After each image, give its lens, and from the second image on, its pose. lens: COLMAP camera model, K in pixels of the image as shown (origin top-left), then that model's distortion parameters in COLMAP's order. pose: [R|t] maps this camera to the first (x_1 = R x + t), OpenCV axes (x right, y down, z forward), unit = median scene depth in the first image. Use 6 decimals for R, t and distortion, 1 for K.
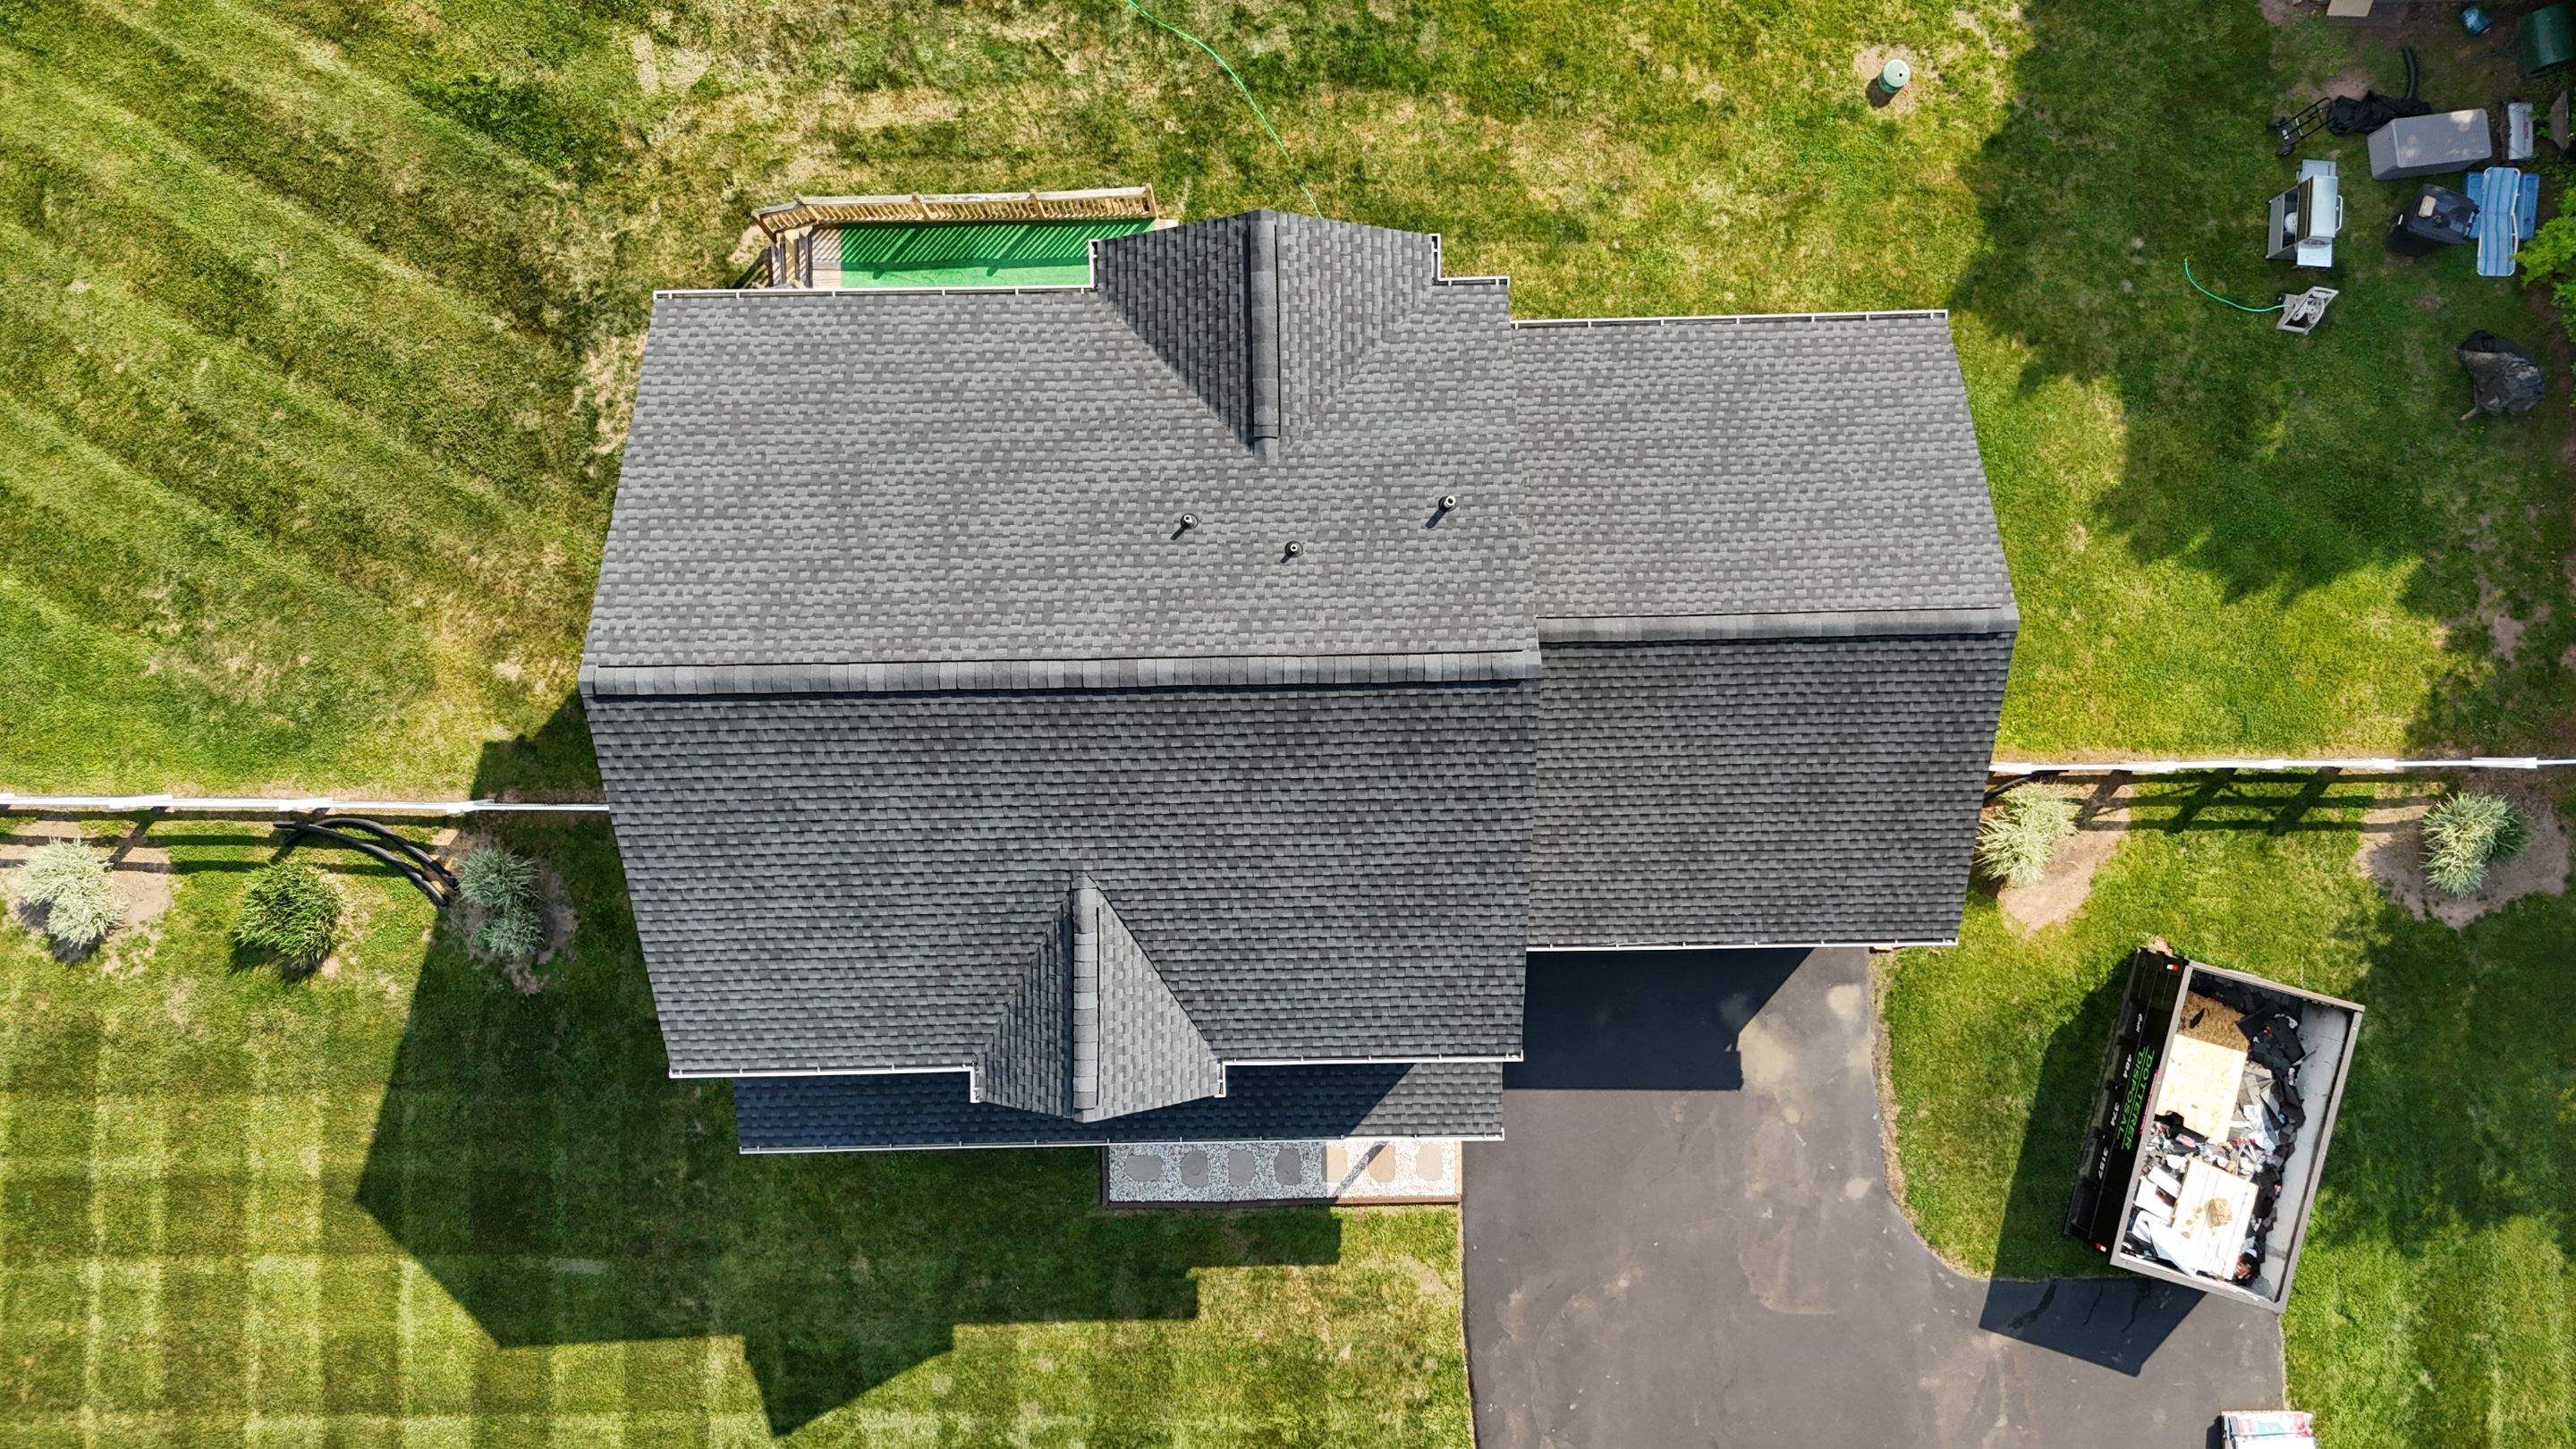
lens RADIAL K [[1955.8, 0, 1291.0], [0, 1955.8, 713.9], [0, 0, 1]] dist [0.009418, 0.001706]
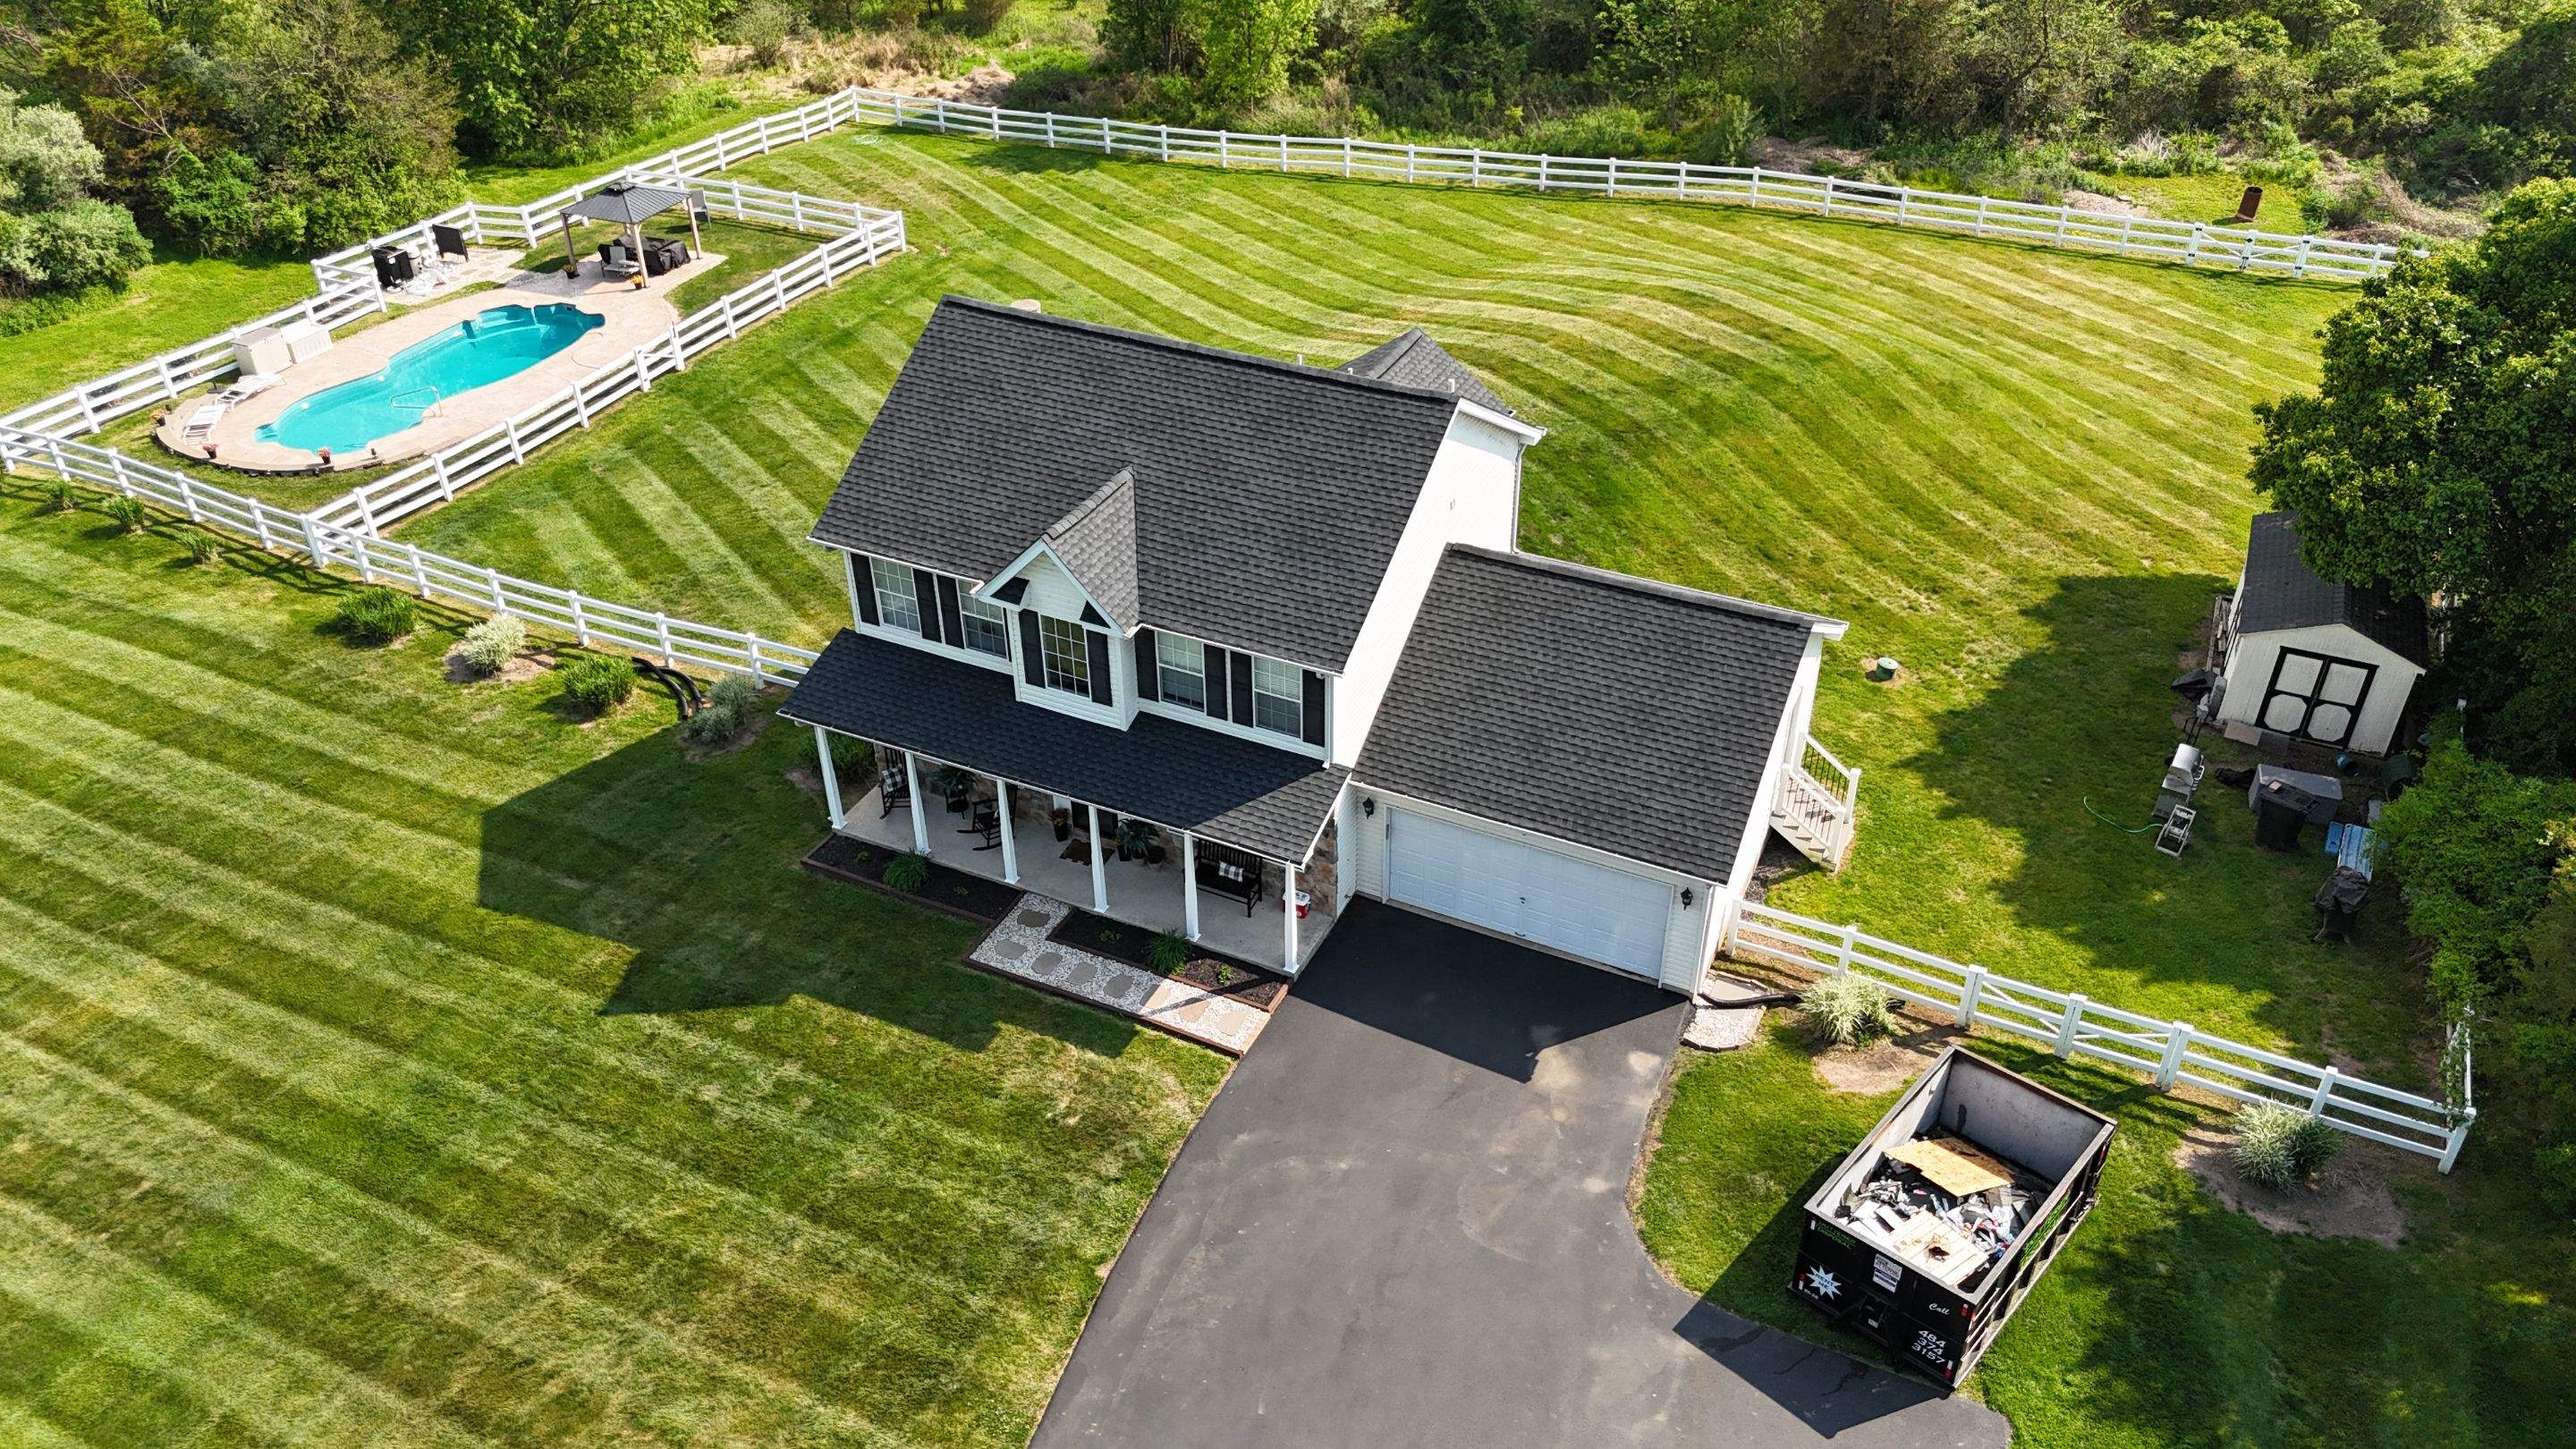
lens RADIAL K [[1955.8, 0, 1289.1], [0, 1955.8, 722.5], [0, 0, 1]] dist [0.009418, 0.001706]
pose [[0.890854, 0.246683, -0.381480, 0.496965], [-0.454232, 0.497166, -0.739256, 0.982283], [0.007297, 0.831849, 0.554953, 0.262047]]
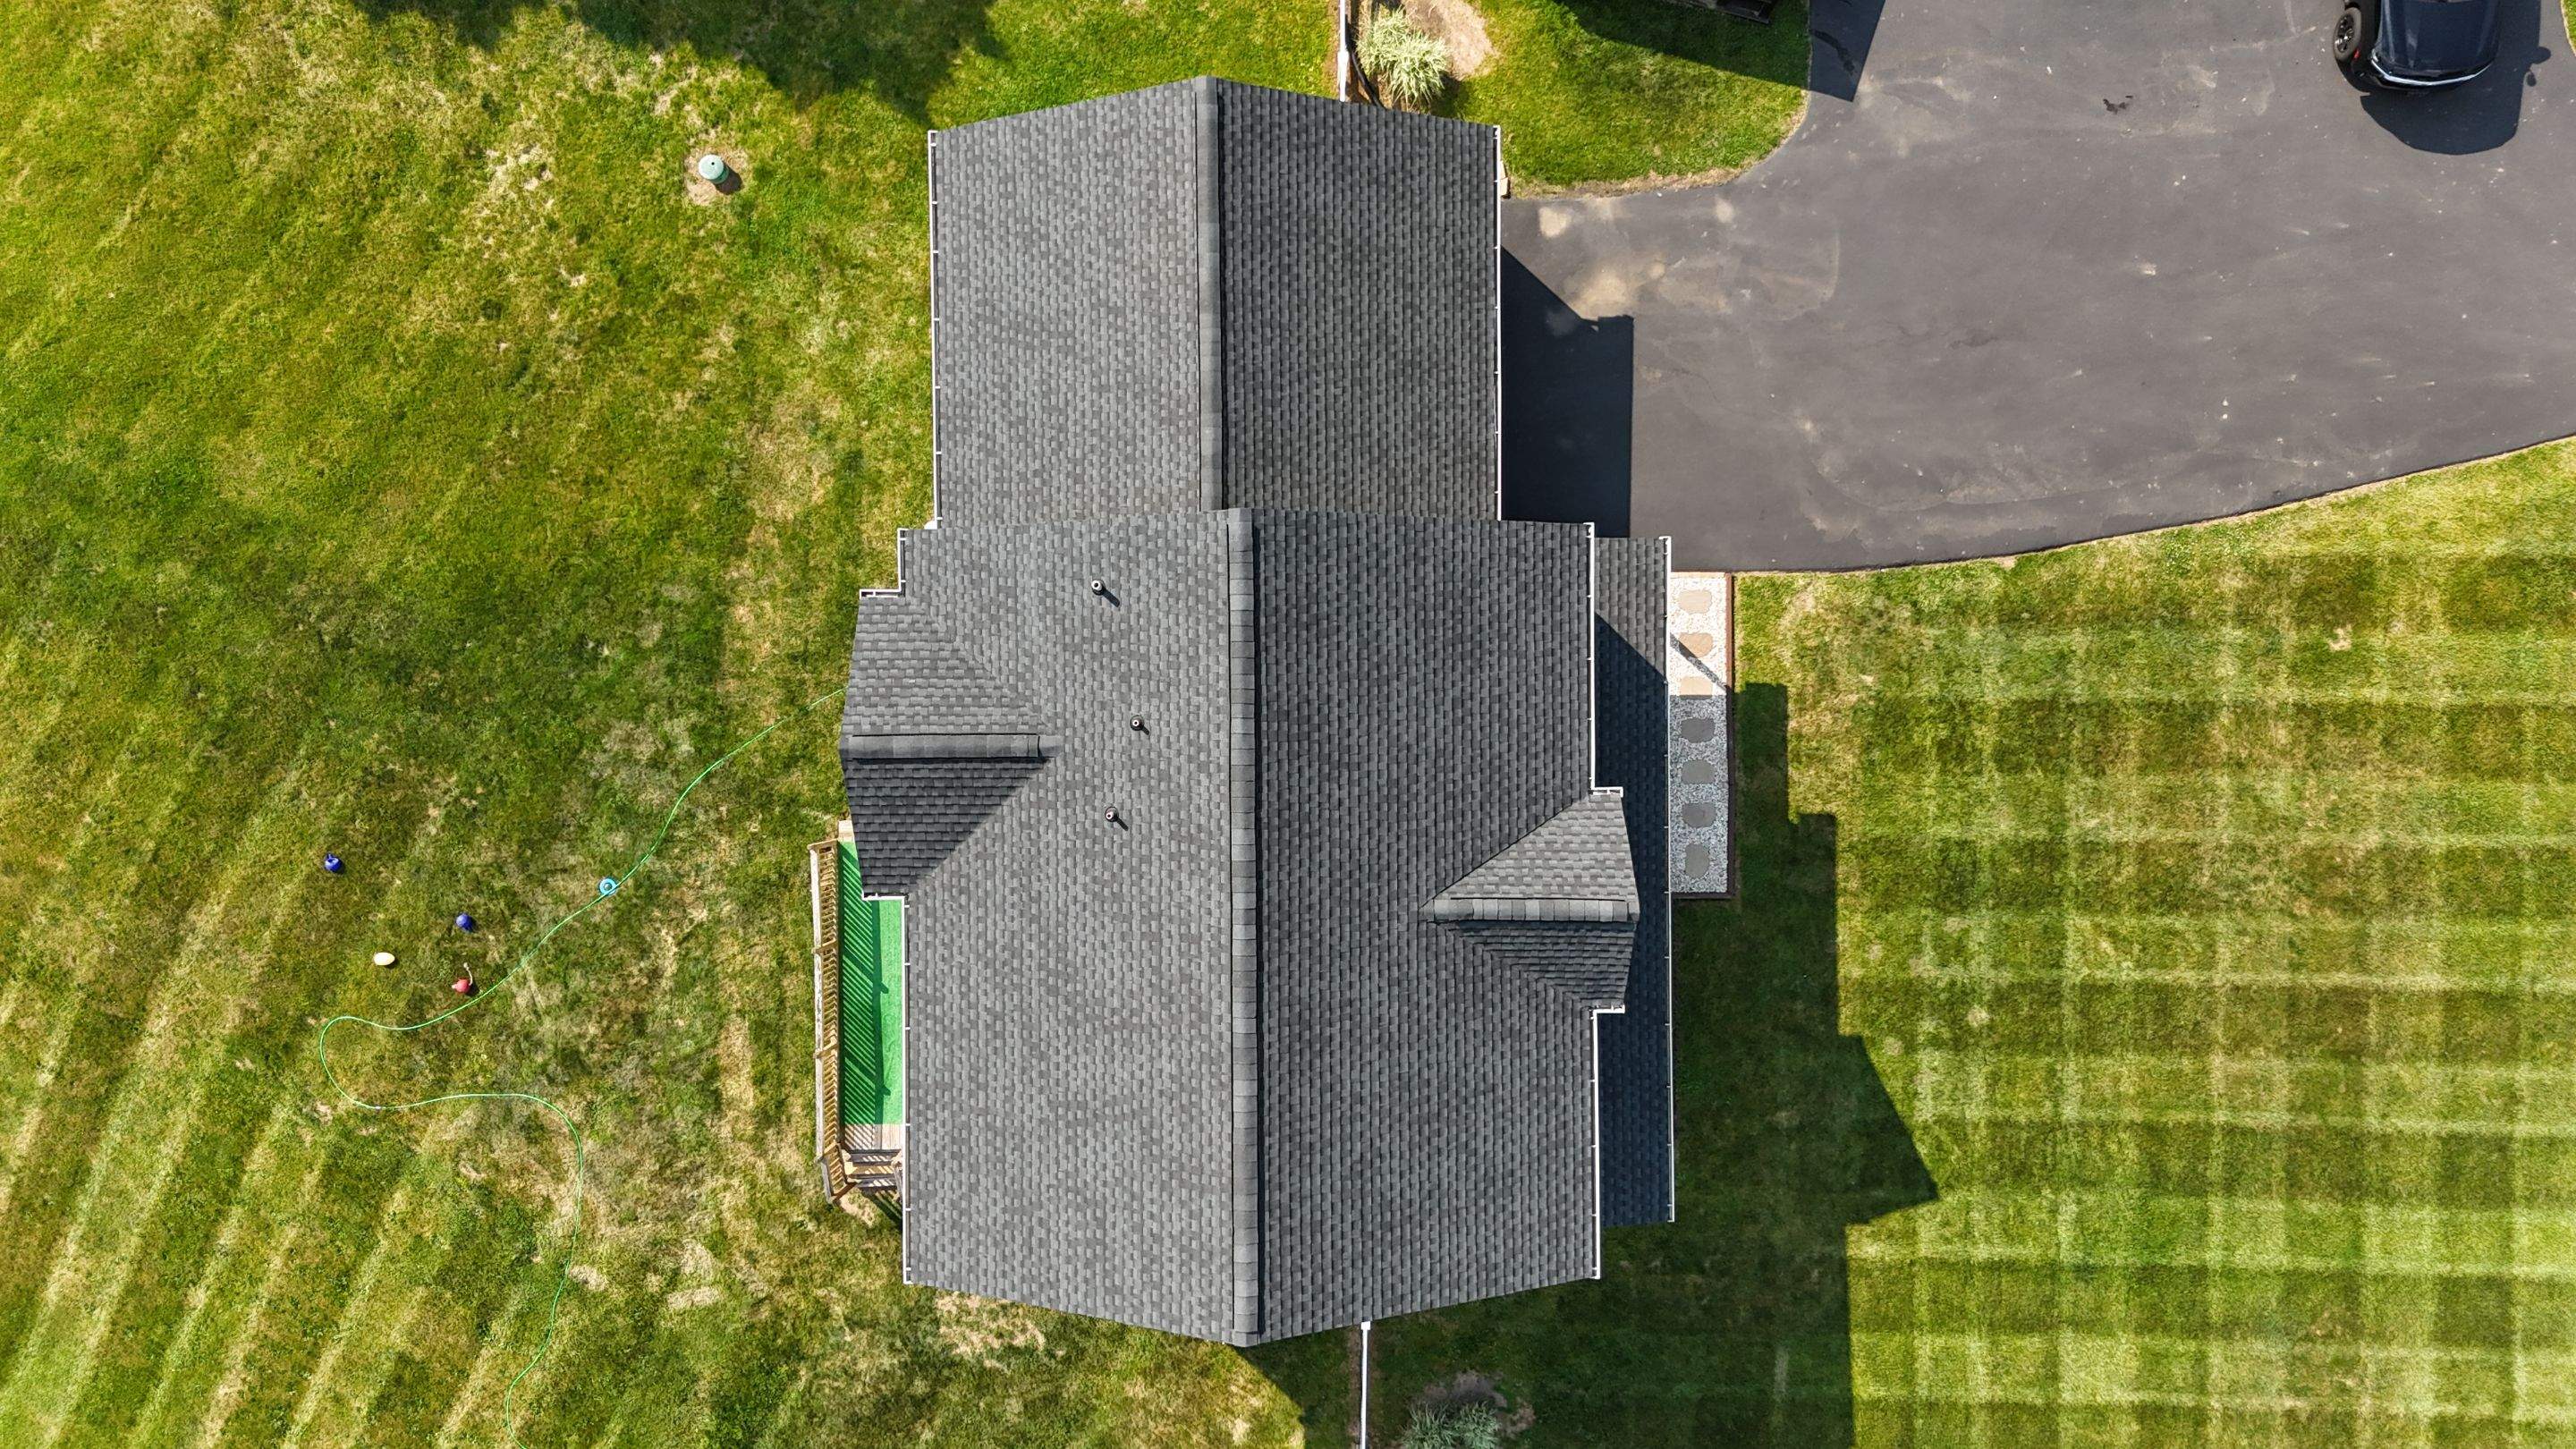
lens RADIAL K [[1955.8, 0, 1305.0], [0, 1955.8, 731.5], [0, 0, 1]] dist [0.009418, 0.001706]
pose [[0.010976, -0.999880, -0.010970, 0.007551], [0.999939, 0.010965, 0.001013, 0.009443], [-0.000893, -0.010980, 0.999939, -0.105956]]
